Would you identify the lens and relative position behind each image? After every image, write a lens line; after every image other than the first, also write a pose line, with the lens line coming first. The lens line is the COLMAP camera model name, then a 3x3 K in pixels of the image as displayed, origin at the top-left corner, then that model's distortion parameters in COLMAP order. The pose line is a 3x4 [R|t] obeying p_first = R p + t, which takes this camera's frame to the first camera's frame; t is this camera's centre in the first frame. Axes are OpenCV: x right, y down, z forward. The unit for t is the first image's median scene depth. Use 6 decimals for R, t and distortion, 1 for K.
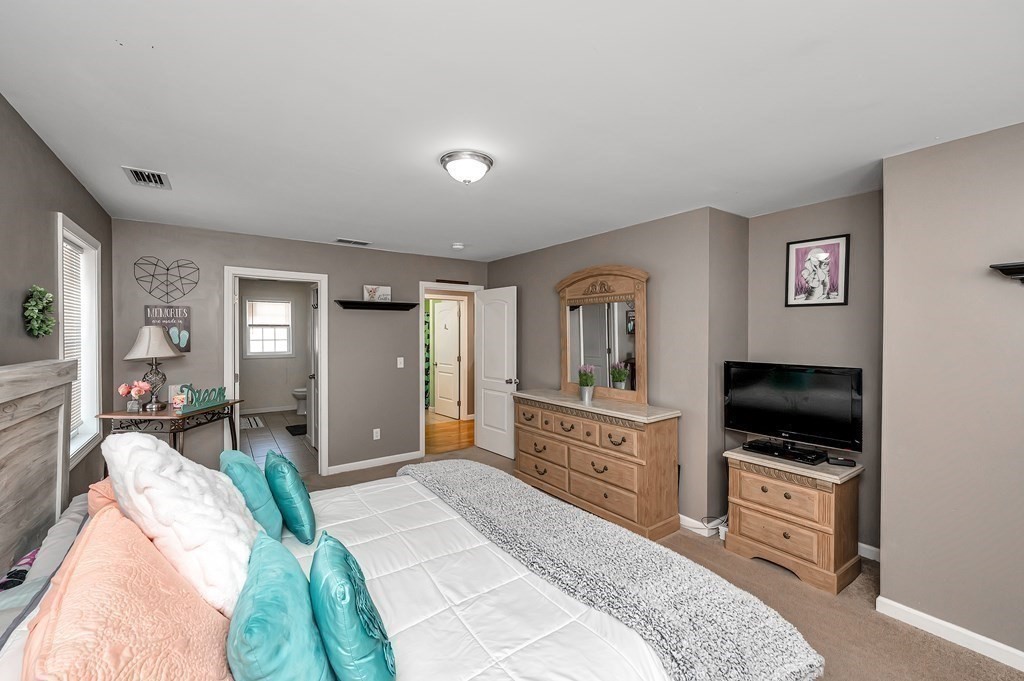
lens RADIAL K [[415.8, 0, 512.5], [0, 415.8, 334.8], [0, 0, 1]] dist [-0.002284, -0.000333]
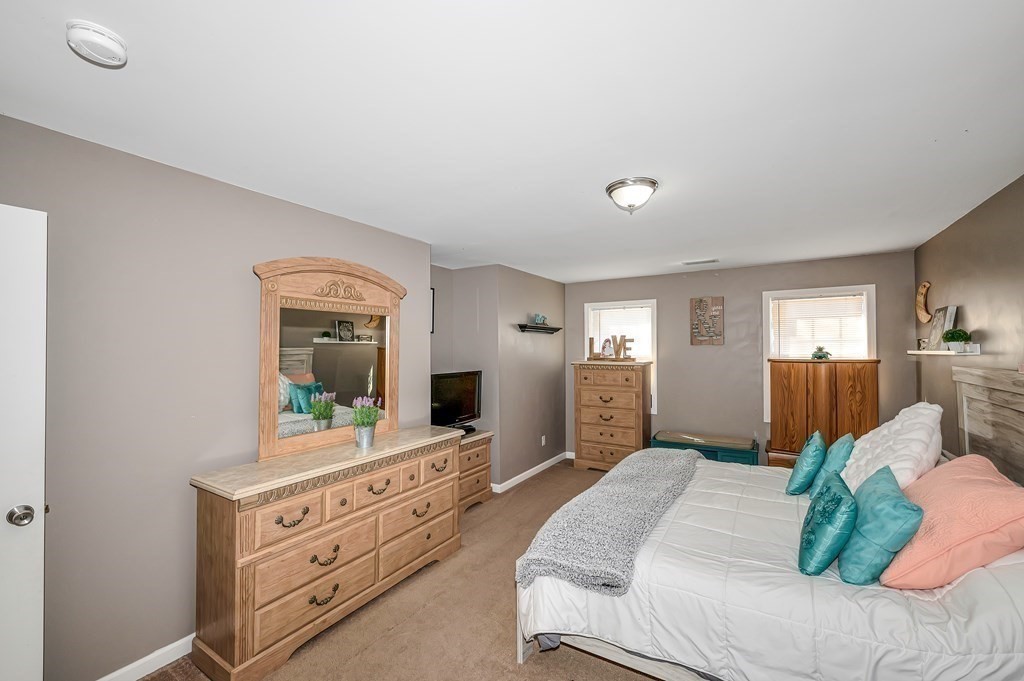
lens RADIAL K [[415.8, 0, 511.5], [0, 415.8, 341.1], [0, 0, 1]] dist [-0.002284, -0.000333]
pose [[-0.390825, 0.022373, 0.920193, -0.620221], [0.007907, 0.999749, -0.020949, -0.008593], [-0.920431, -0.000911, -0.390904, 1.094819]]
